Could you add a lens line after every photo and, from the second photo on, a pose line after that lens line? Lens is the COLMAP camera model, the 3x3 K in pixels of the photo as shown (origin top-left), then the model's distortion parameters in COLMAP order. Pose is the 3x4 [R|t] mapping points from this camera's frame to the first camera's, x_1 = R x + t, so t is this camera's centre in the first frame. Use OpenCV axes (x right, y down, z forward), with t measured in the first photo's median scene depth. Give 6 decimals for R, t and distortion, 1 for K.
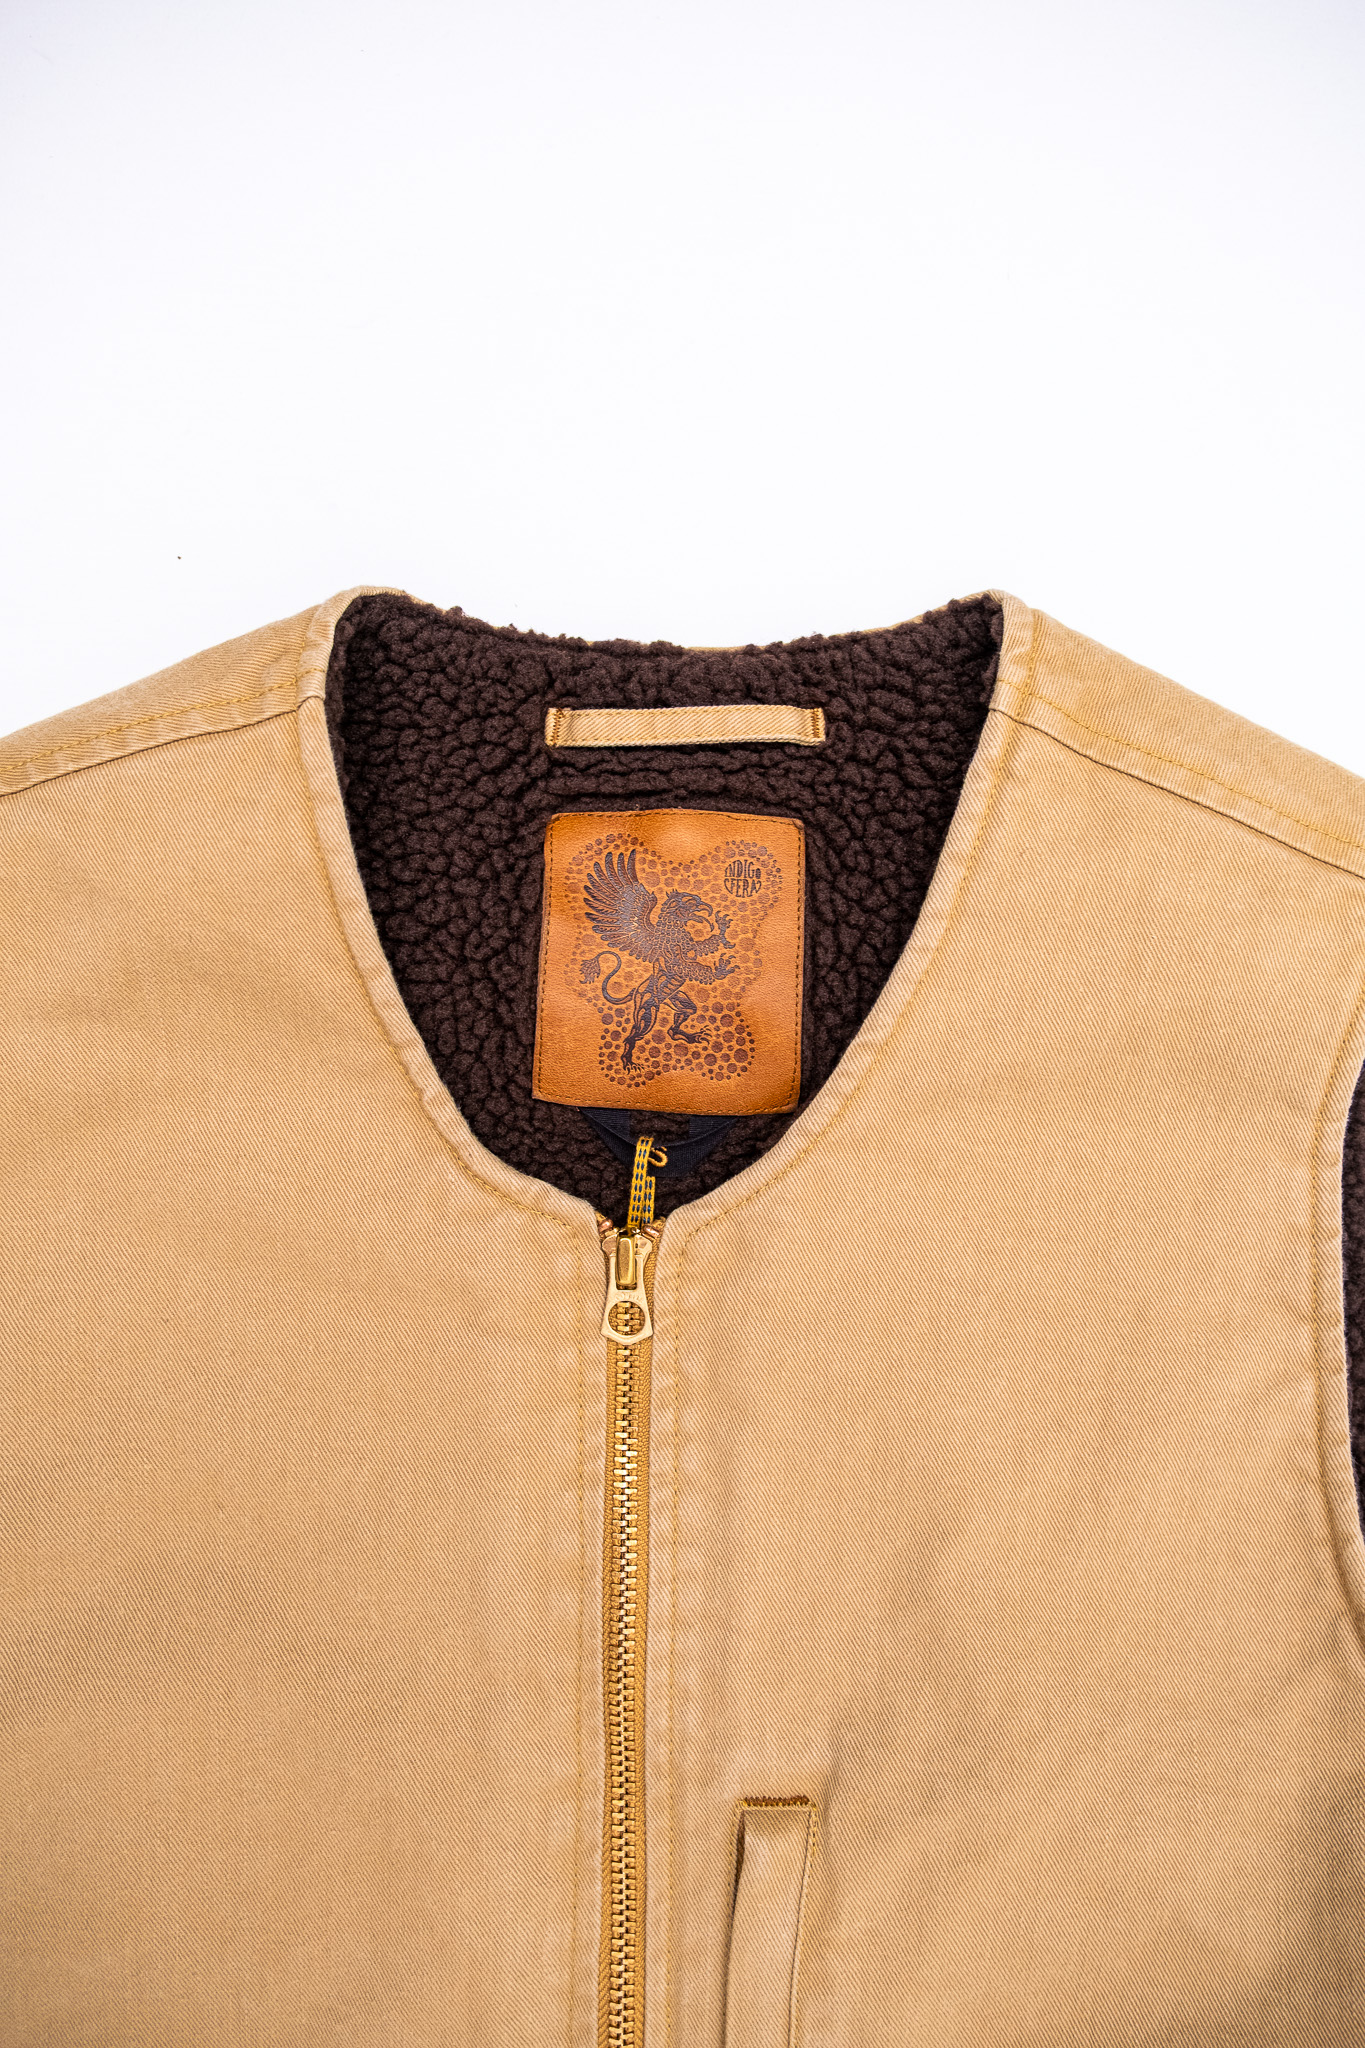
lens RADIAL K [[1366.3, 0, 685.2], [0, 1366.3, 1065.6], [0, 0, 1]] dist [-0.030312, 0.001675]
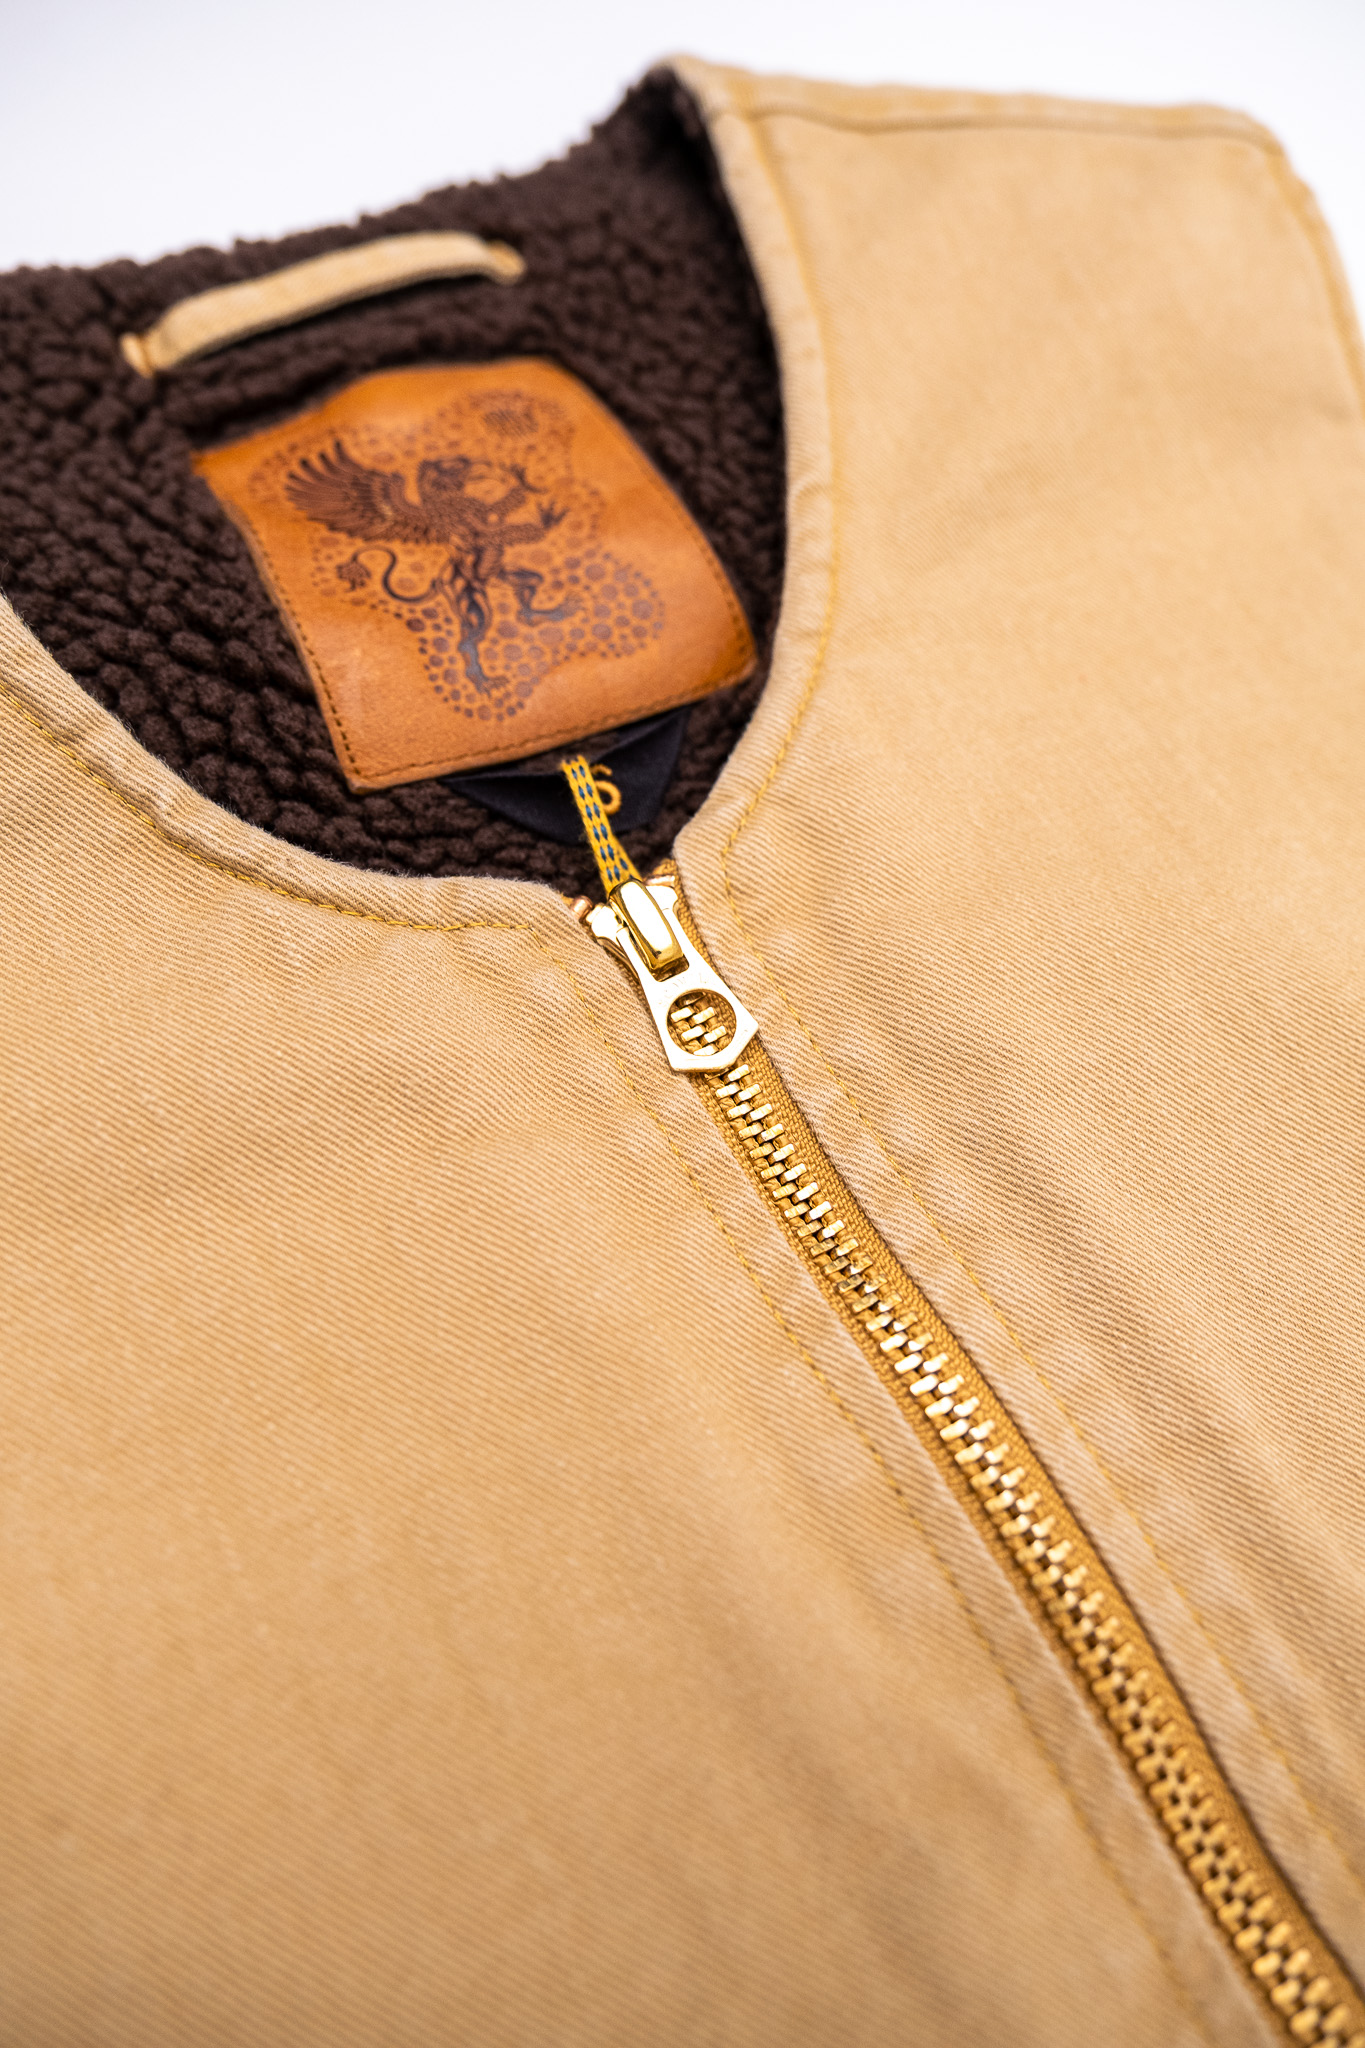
lens RADIAL K [[1366.3, 0, 685.2], [0, 1366.3, 1065.6], [0, 0, 1]] dist [-0.030312, 0.001675]
pose [[0.855419, -0.411850, 0.314066, -0.219180], [0.499423, 0.816568, -0.289471, 0.346716], [-0.137237, 0.404471, 0.904195, 0.535970]]
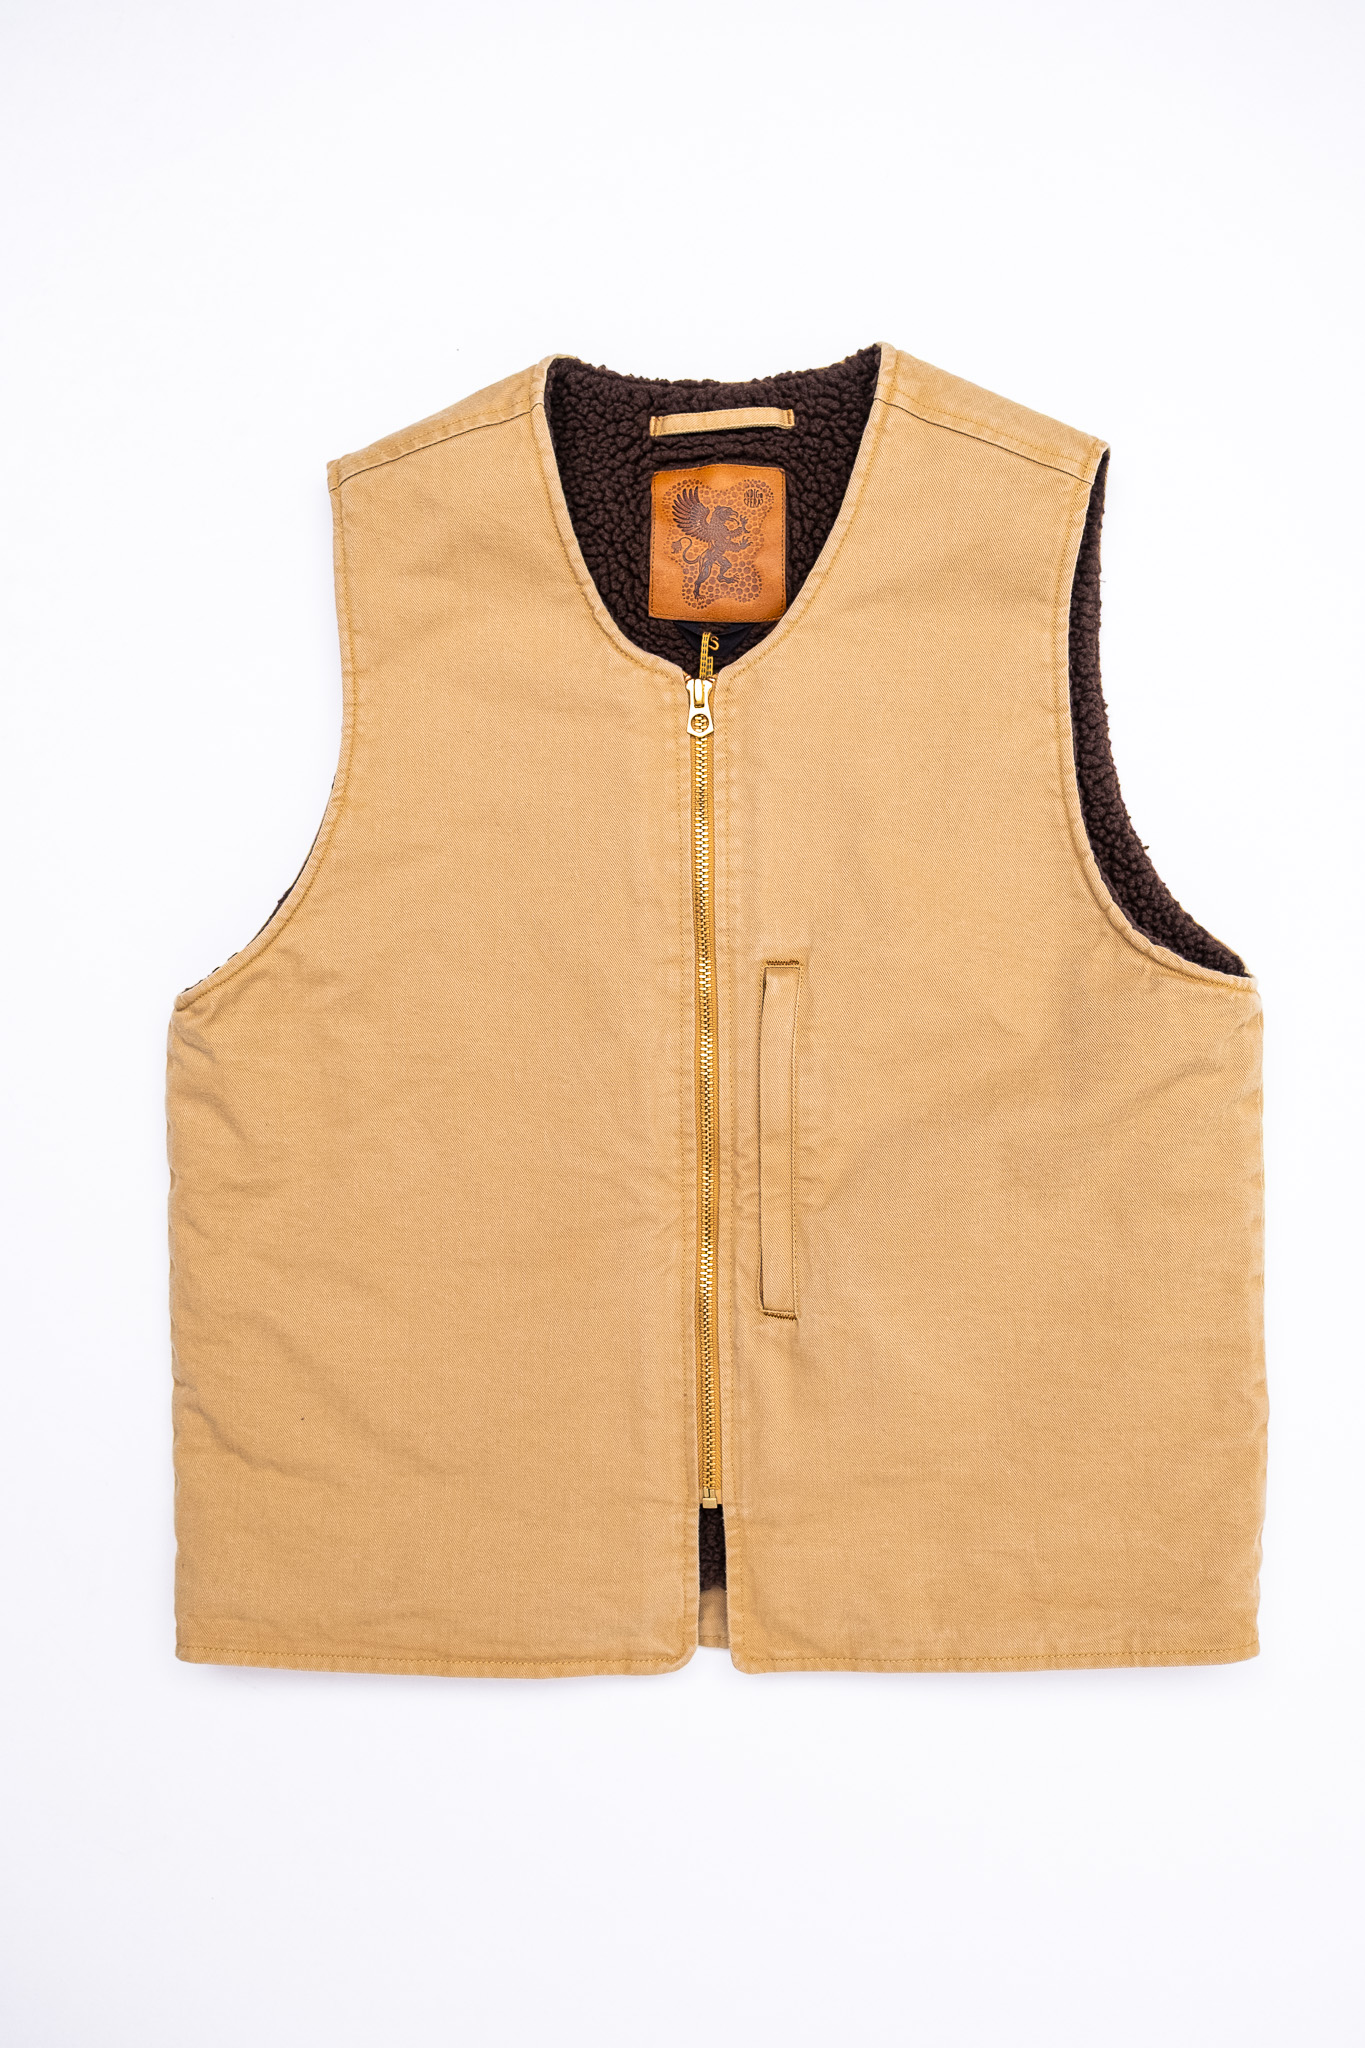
lens RADIAL K [[1523.4, 0, 691.0], [0, 1523.4, 1119.9], [0, 0, 1]] dist [-0.034446, -0.001405]
pose [[0.997931, -0.026269, -0.058691, 0.057685], [0.028061, 0.999158, 0.029923, 0.690450], [0.057856, -0.031508, 0.997828, -1.201728]]
